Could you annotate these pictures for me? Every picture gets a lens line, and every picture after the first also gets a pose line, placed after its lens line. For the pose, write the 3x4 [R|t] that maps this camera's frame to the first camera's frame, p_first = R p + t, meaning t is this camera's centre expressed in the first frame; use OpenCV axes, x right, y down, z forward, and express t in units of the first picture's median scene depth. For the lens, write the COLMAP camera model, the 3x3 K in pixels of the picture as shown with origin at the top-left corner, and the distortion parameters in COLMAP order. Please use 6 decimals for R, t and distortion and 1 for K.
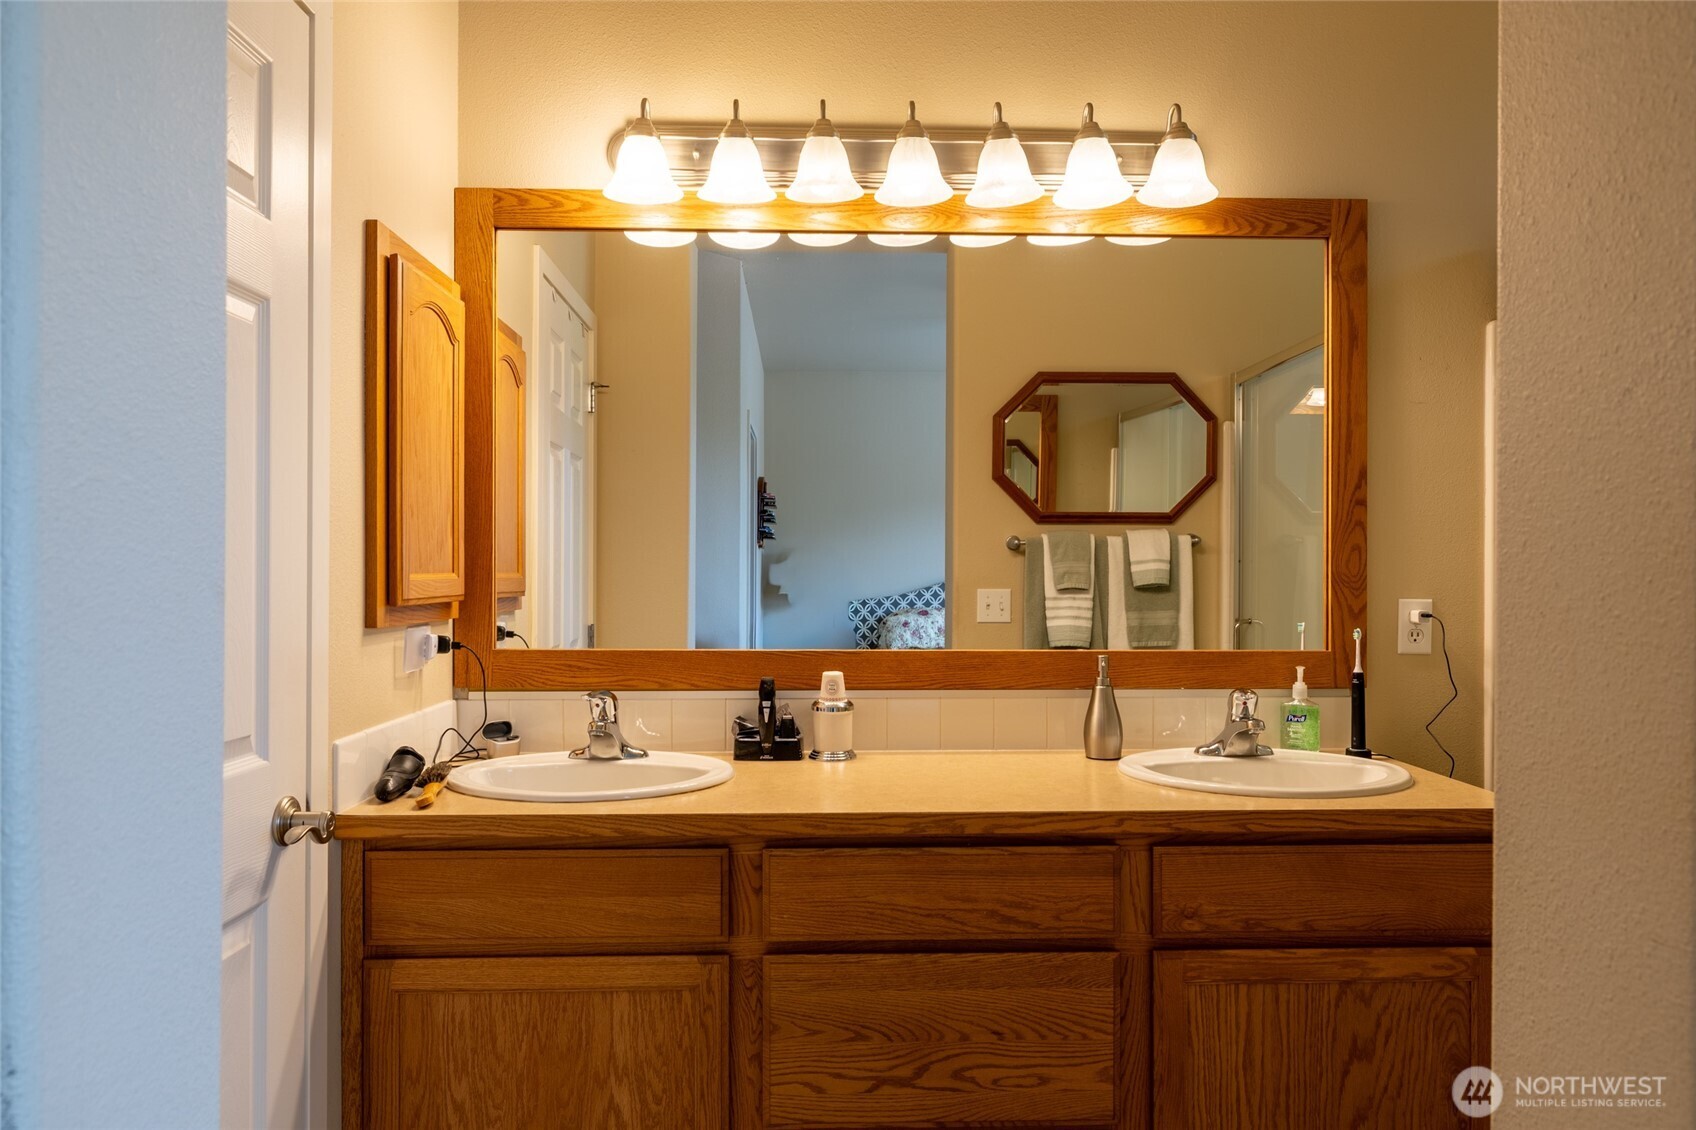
lens RADIAL K [[1125.7, 0, 848.2], [0, 1125.7, 603.0], [0, 0, 1]] dist [-0.000740, -0.001310]
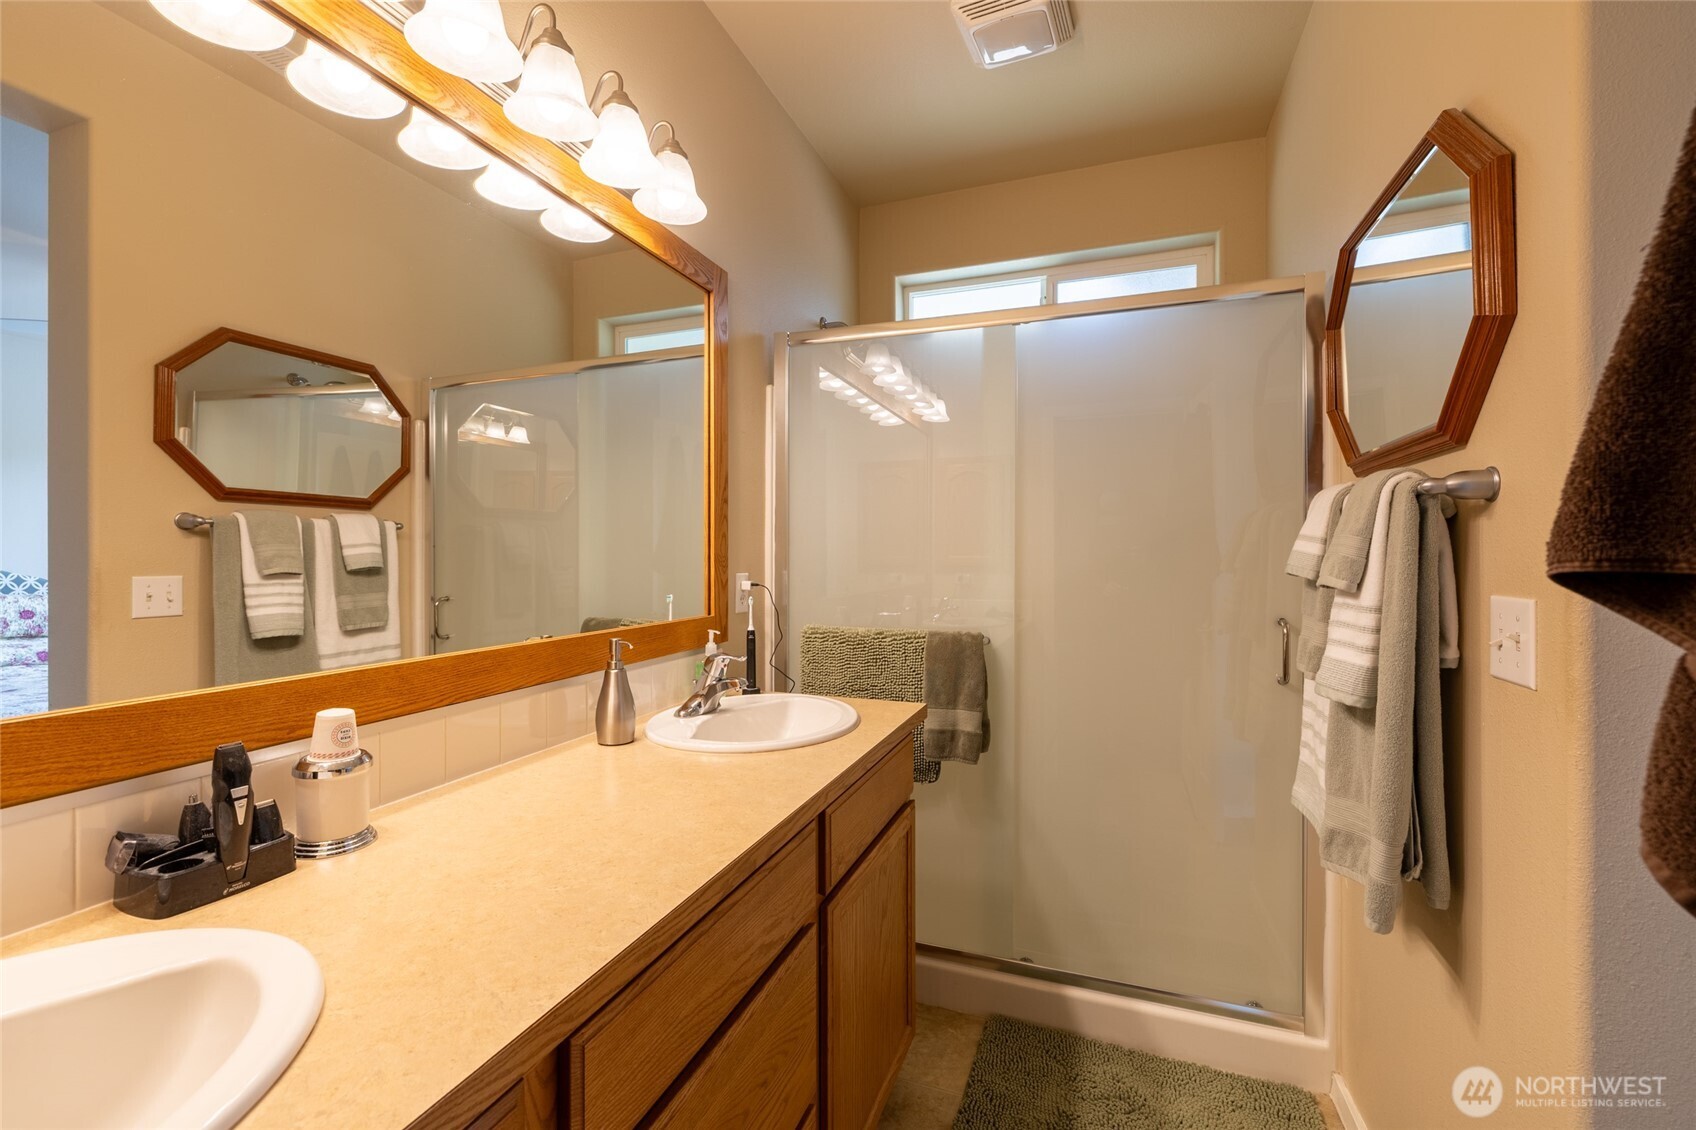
lens RADIAL K [[720.4, 0, 845.0], [0, 720.4, 558.1], [0, 0, 1]] dist [0.000128, 0.000032]
pose [[0.382692, -0.005498, 0.923860, -0.268564], [0.028818, 0.999567, -0.005989, -0.013558], [-0.923426, 0.028916, 0.382685, 0.550073]]
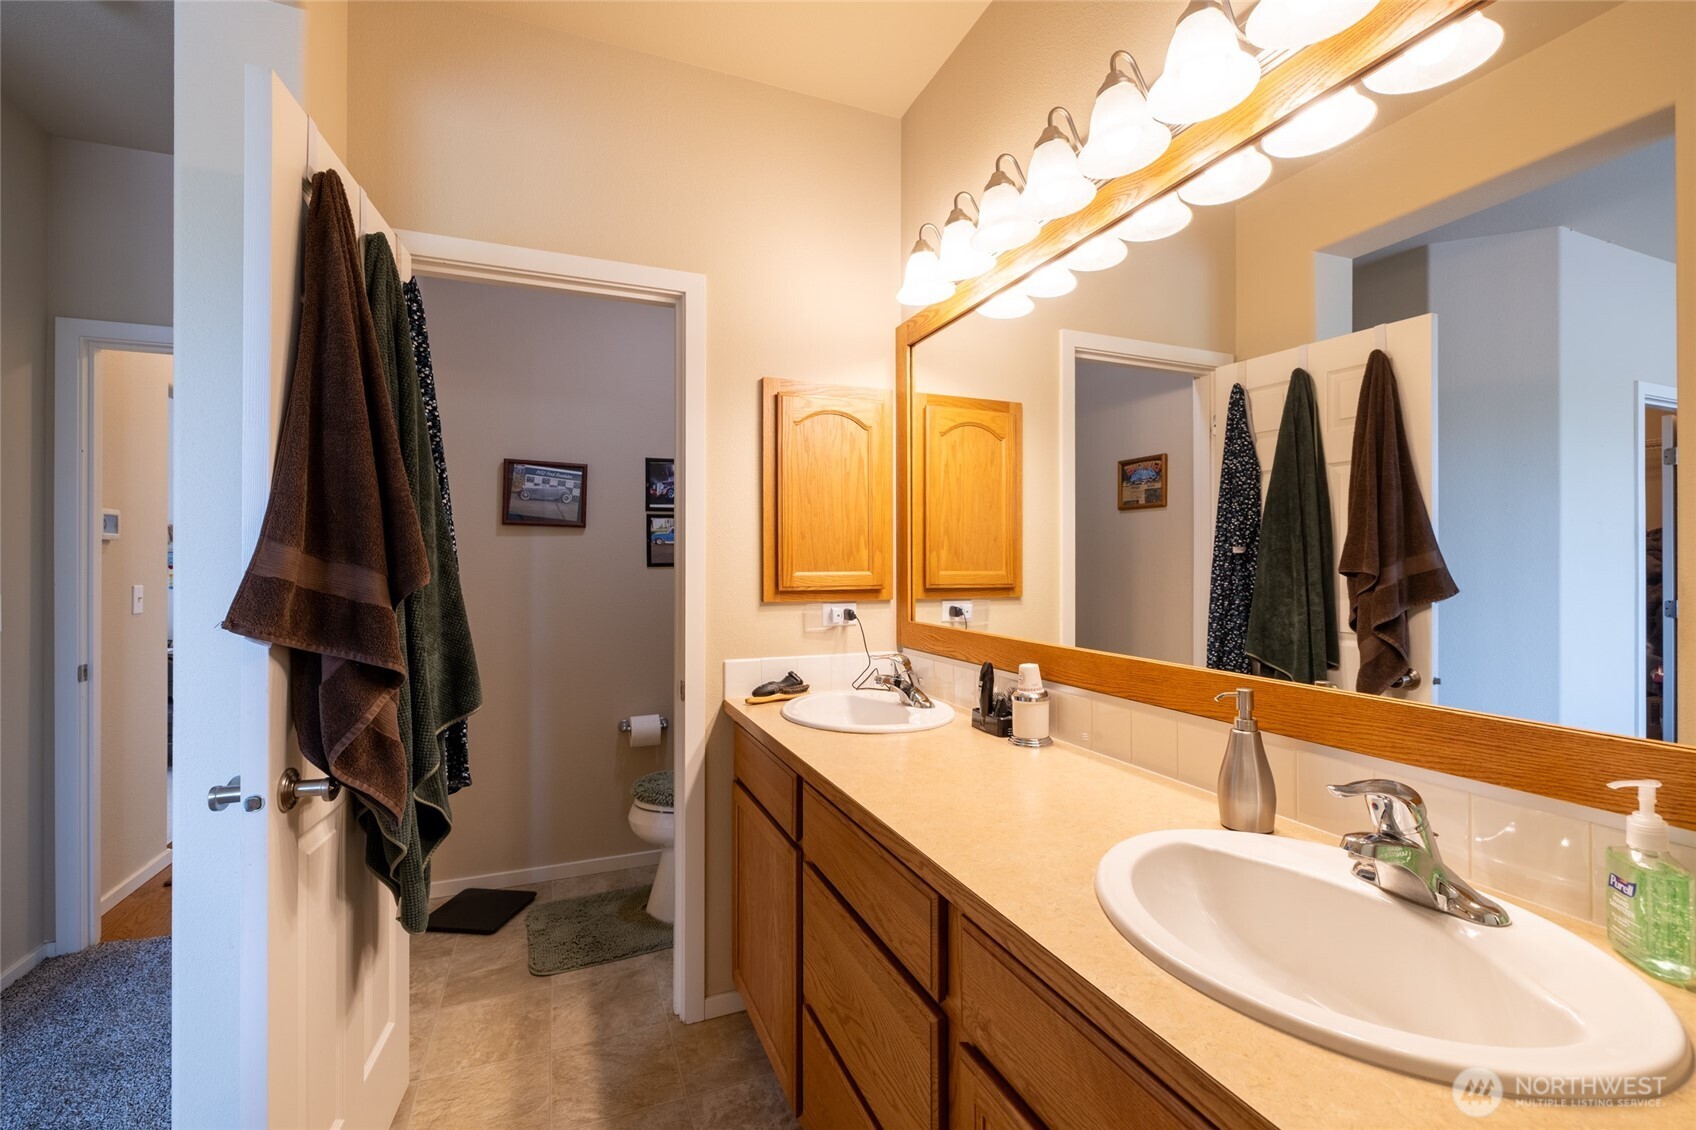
lens RADIAL K [[722.1, 0, 846.0], [0, 722.1, 576.7], [0, 0, 1]] dist [-0.000617, 0.000073]
pose [[0.342280, 0.011301, -0.939530, 0.561290], [-0.025081, 0.999681, 0.002887, -0.021060], [0.939263, 0.022577, 0.342454, 0.566134]]
